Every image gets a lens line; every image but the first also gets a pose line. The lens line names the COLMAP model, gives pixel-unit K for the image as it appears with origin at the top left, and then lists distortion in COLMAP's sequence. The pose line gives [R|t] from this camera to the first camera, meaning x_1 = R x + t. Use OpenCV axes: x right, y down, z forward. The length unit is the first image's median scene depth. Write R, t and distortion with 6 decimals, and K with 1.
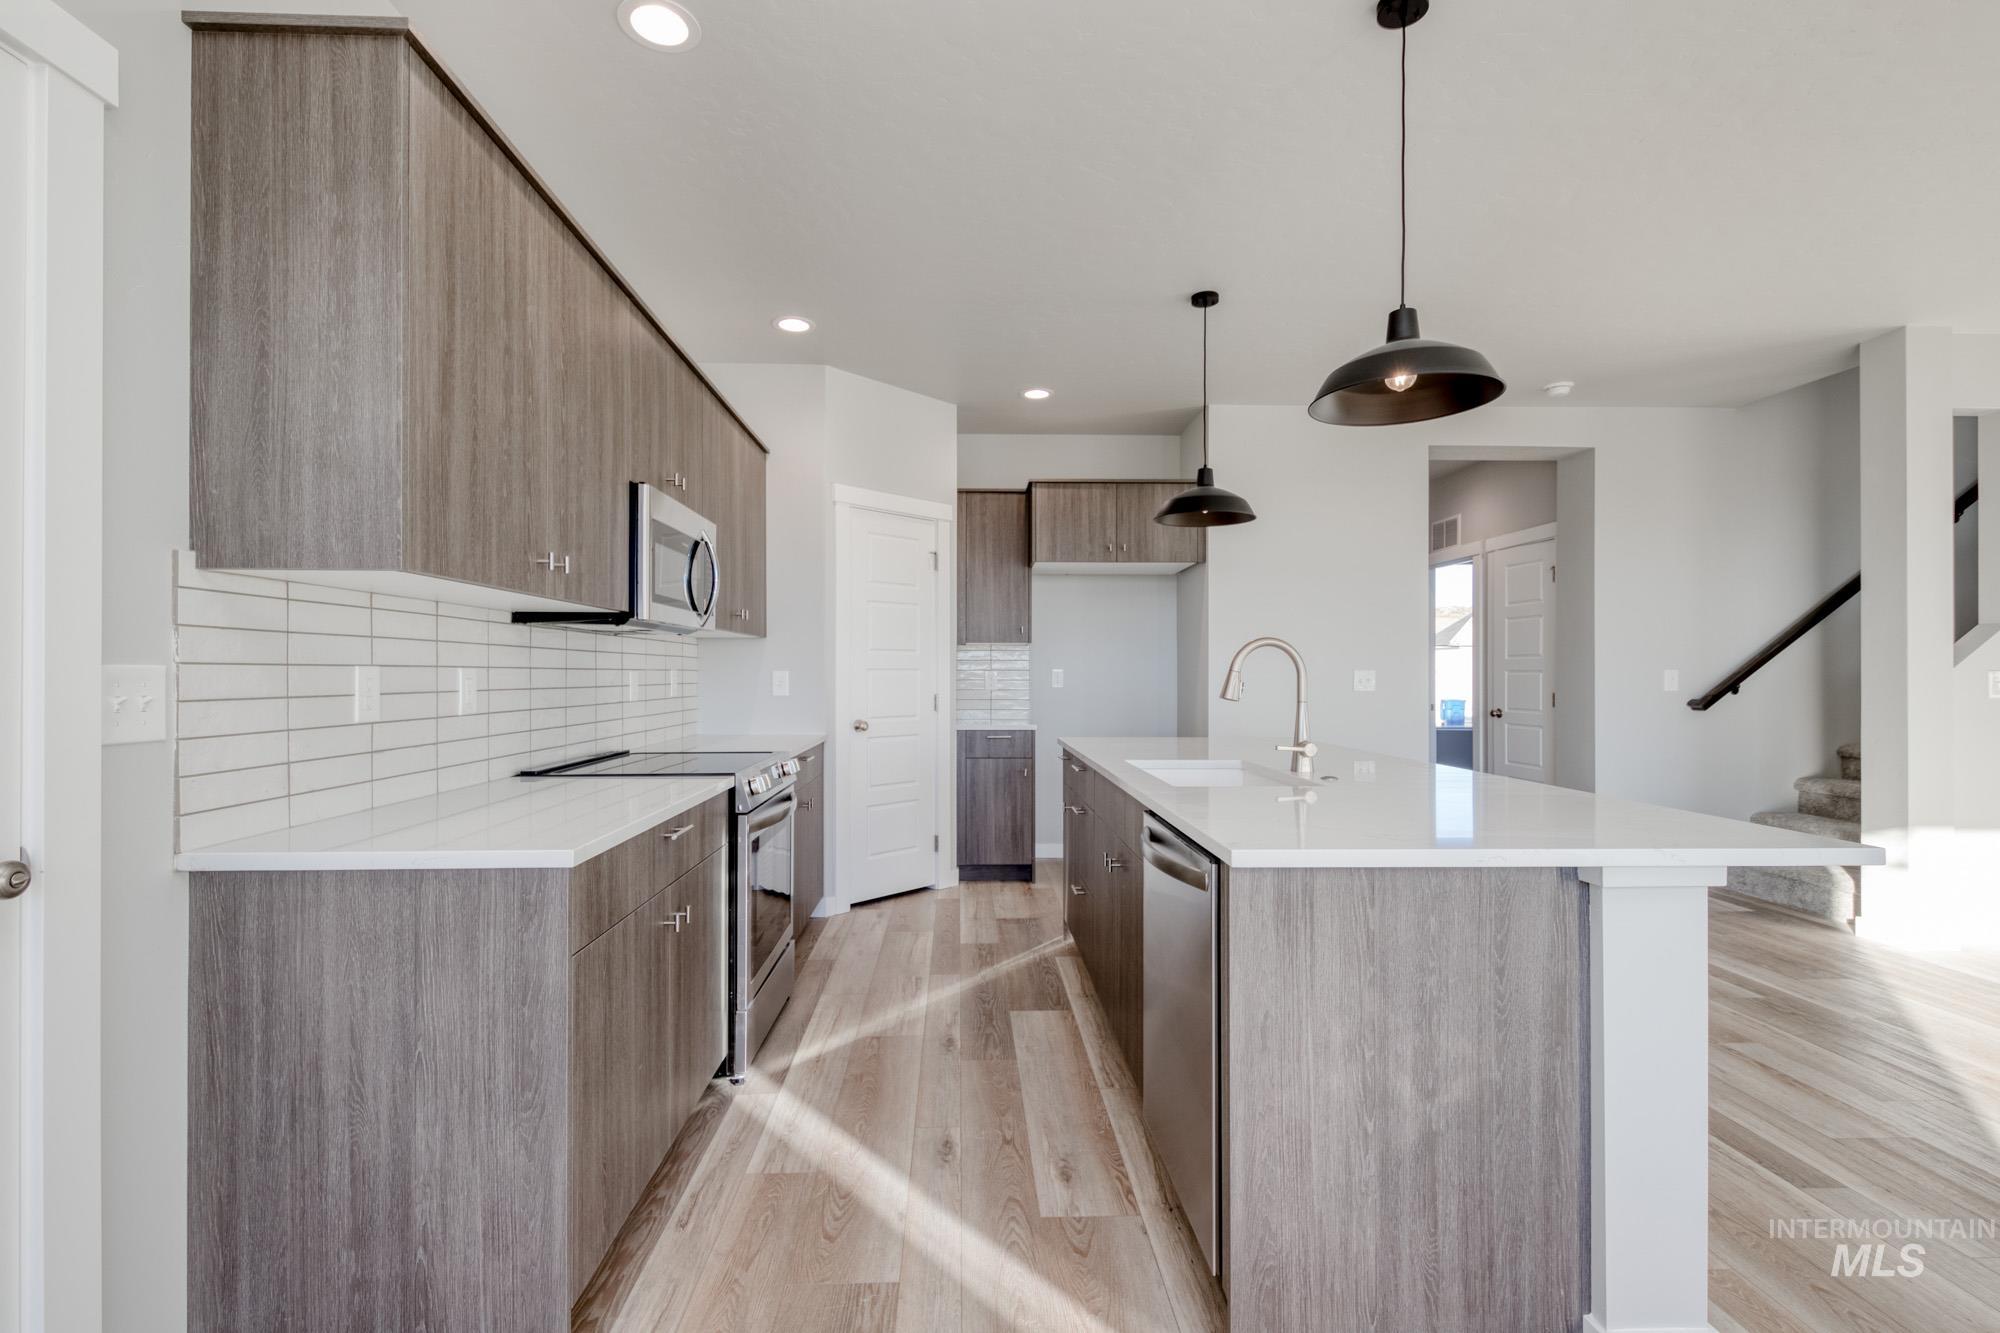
lens RADIAL K [[912.2, 0, 985.9], [0, 912.2, 668.7], [0, 0, 1]] dist [0.011072, -0.001019]
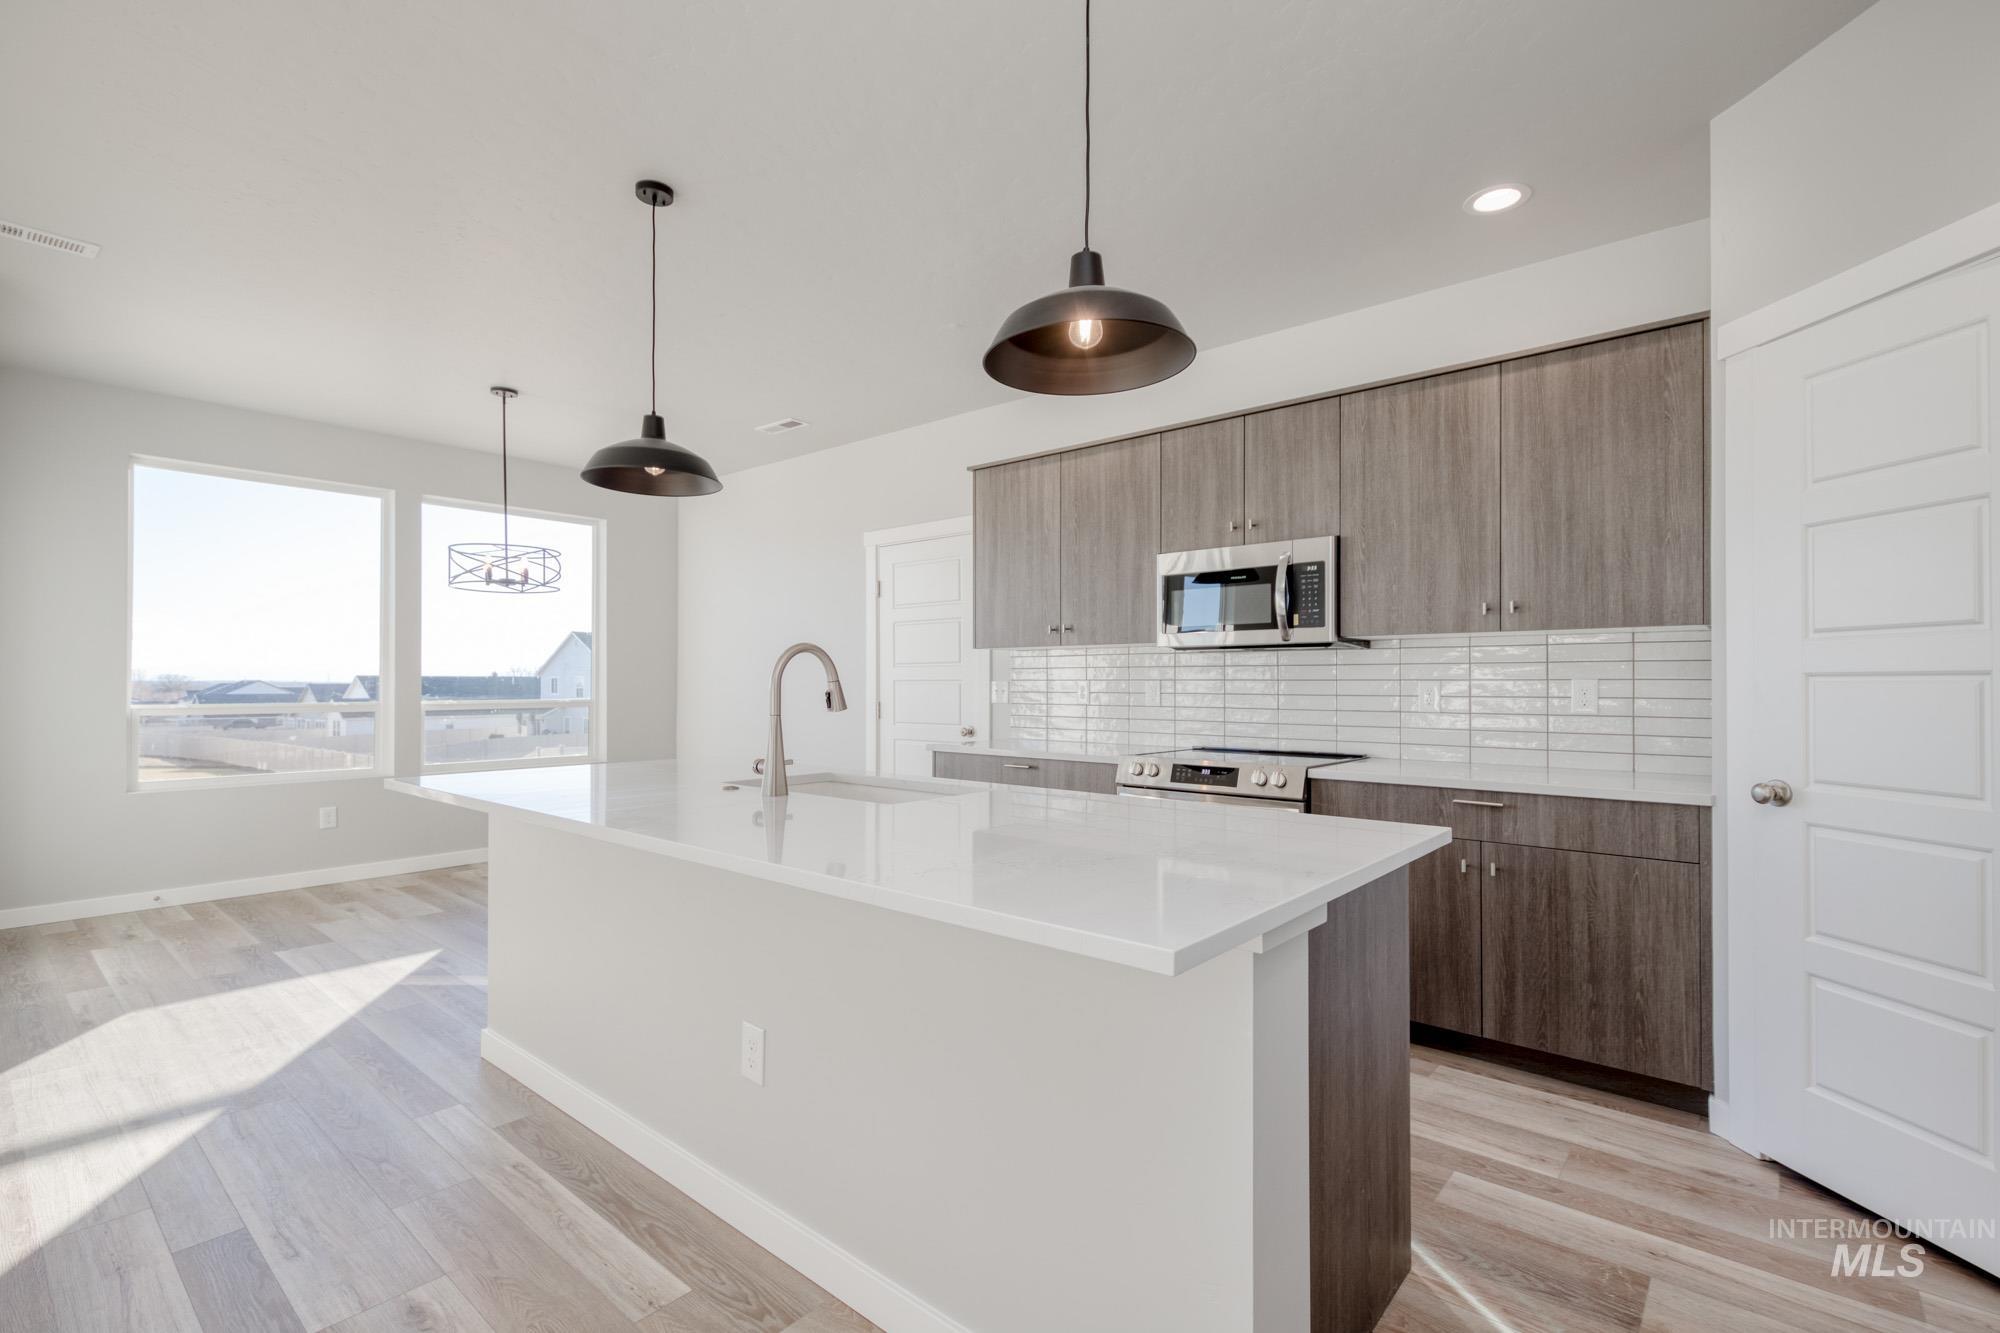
lens RADIAL K [[897.6, 0, 1000.3], [0, 897.6, 672.4], [0, 0, 1]] dist [0.004626, -0.003132]
pose [[-0.668941, -0.010416, -0.743243, 0.576899], [0.003219, 0.999852, -0.016909, 0.007084], [0.743309, -0.013704, -0.668808, 1.195353]]
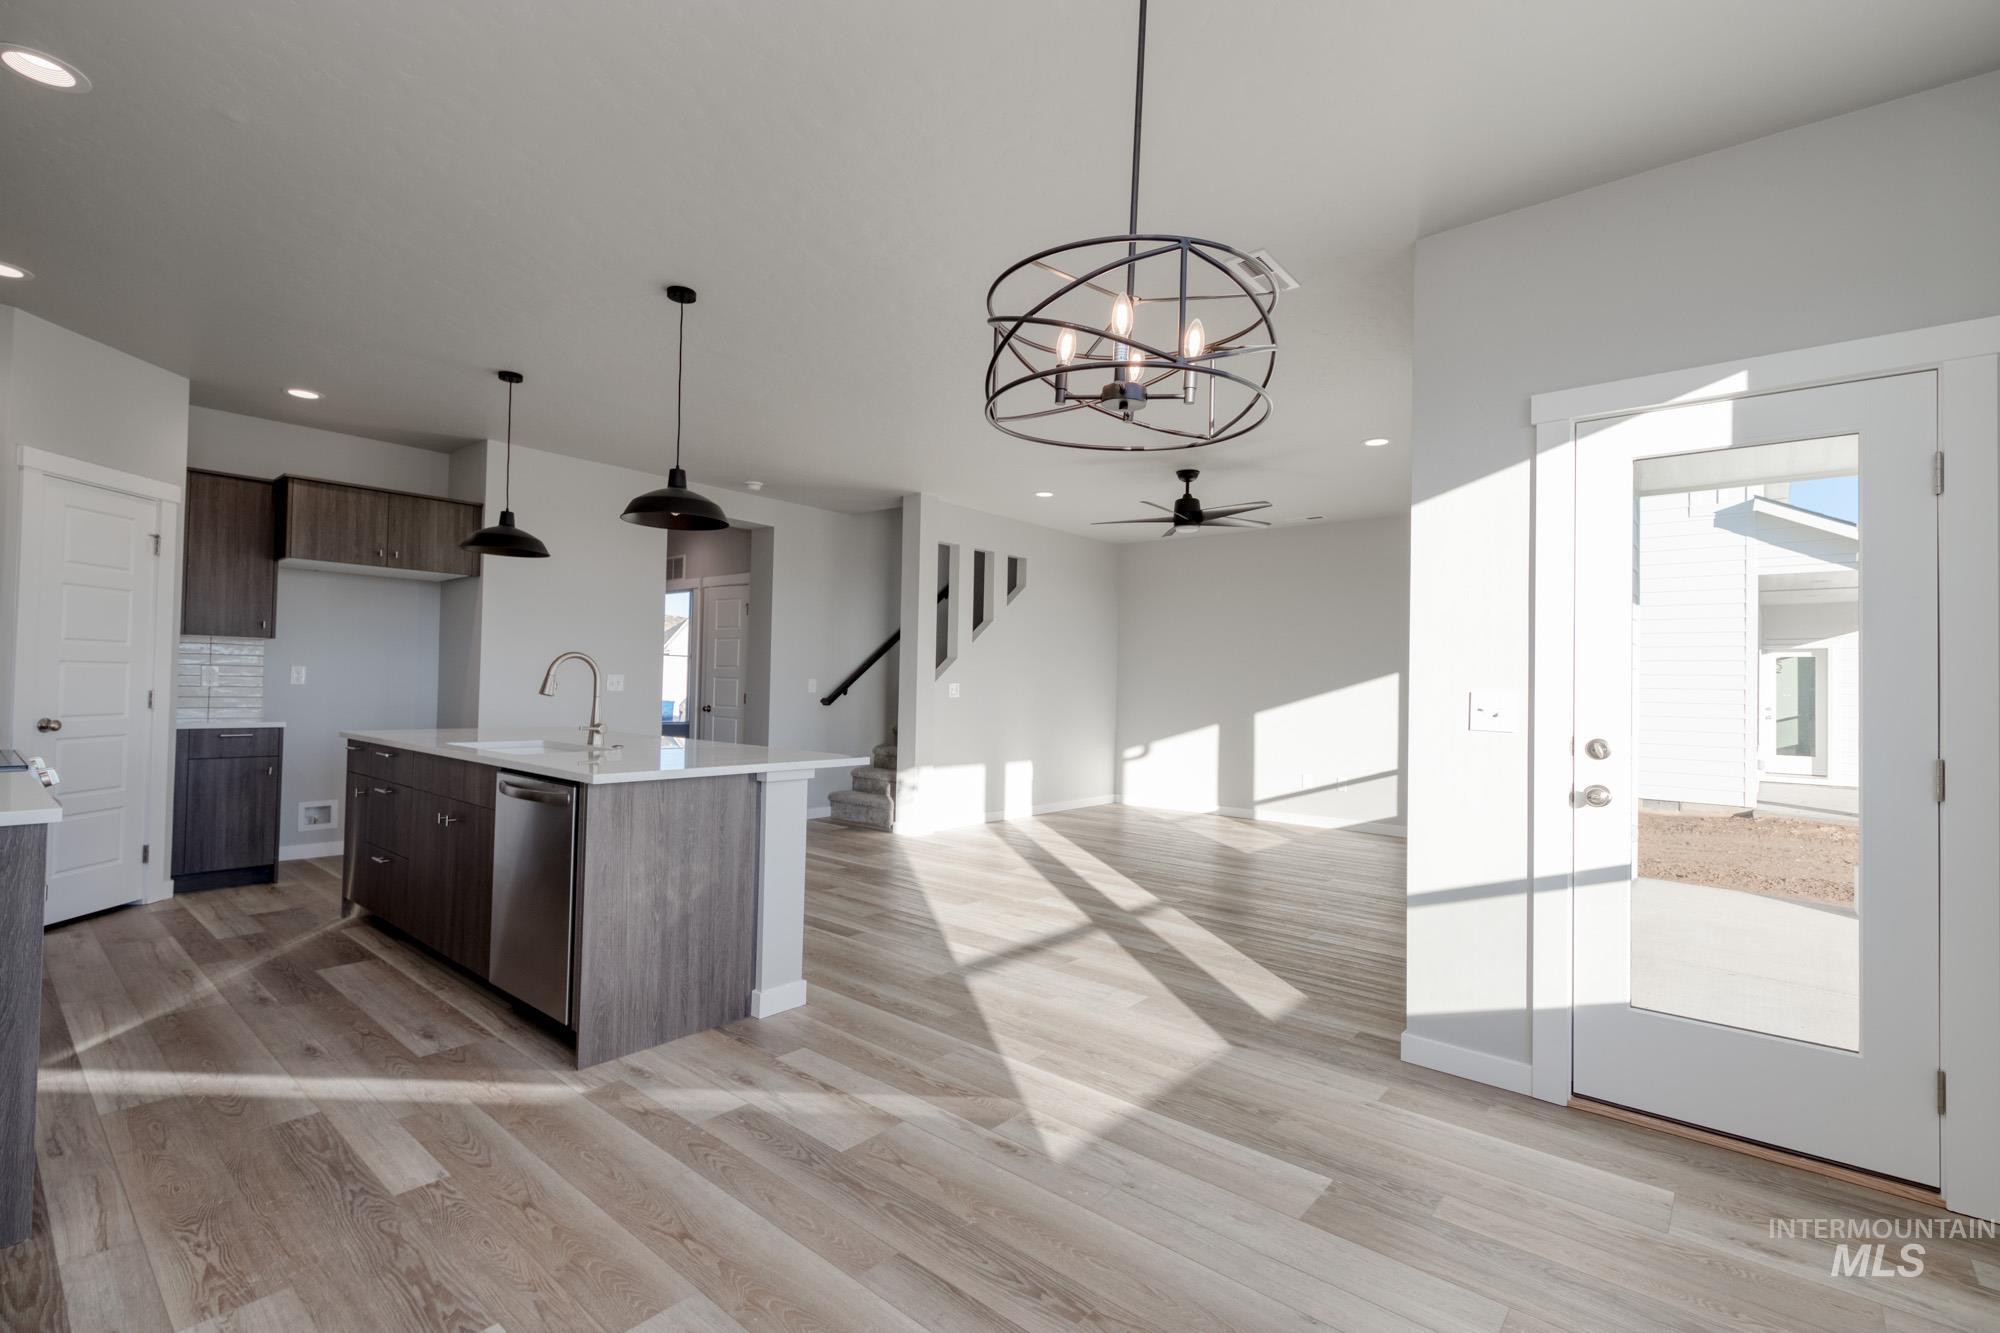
lens RADIAL K [[897.6, 0, 1000.3], [0, 897.6, 672.4], [0, 0, 1]] dist [0.004626, -0.003132]
pose [[0.671586, 0.024244, 0.740530, -0.195948], [-0.024997, 0.999637, -0.010057, -0.002828], [-0.740505, -0.011757, 0.671948, -0.305546]]
